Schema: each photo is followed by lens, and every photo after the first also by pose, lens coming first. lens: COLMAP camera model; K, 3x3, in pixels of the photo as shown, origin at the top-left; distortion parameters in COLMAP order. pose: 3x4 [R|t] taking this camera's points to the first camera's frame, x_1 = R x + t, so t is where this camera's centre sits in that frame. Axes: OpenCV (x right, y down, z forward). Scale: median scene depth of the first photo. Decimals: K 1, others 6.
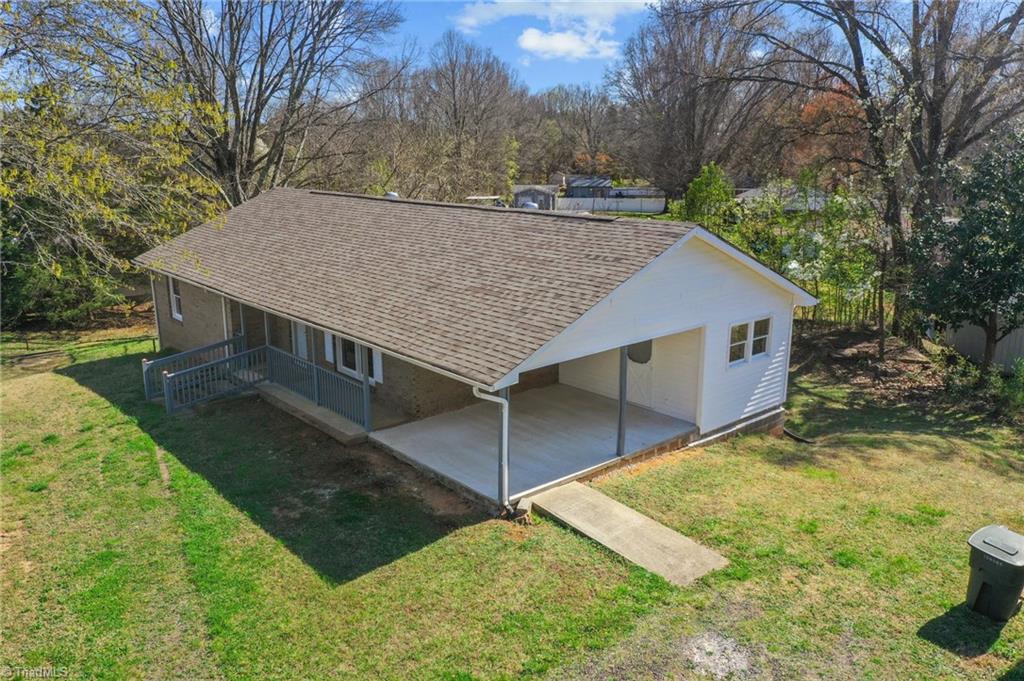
lens RADIAL K [[818.6, 0, 513.7], [0, 818.6, 337.3], [0, 0, 1]] dist [0.013183, 0.002039]
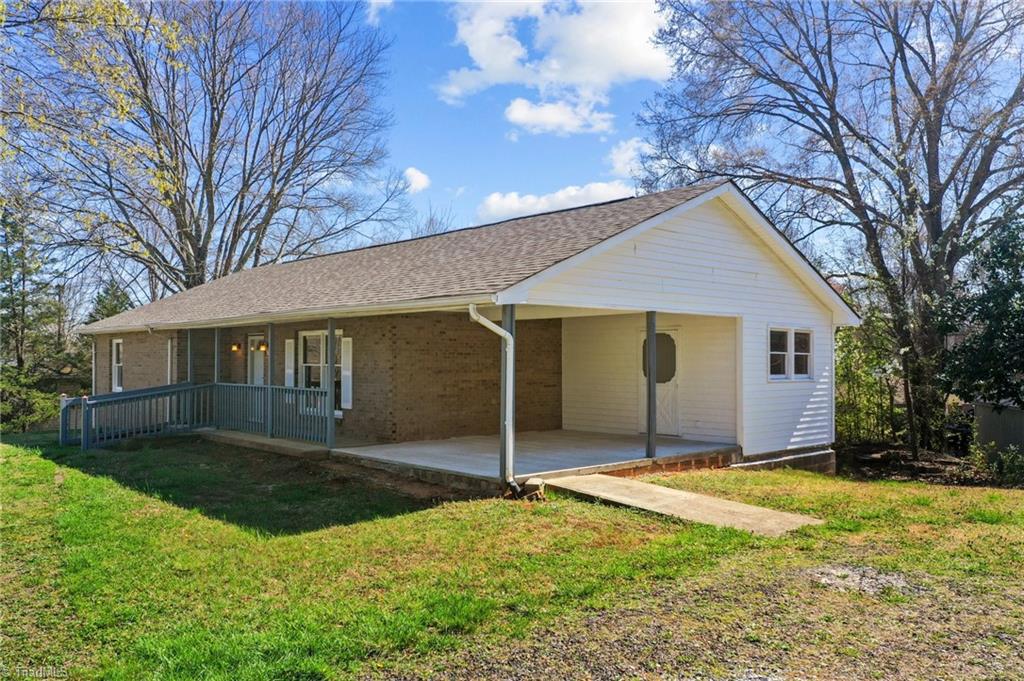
lens RADIAL K [[818.6, 0, 508.4], [0, 818.6, 345.4], [0, 0, 1]] dist [0.013183, 0.002039]
pose [[0.999741, -0.000427, 0.022756, -0.021267], [0.006158, 0.967611, -0.252371, 0.204307], [-0.021911, 0.252446, 0.967363, 0.184841]]
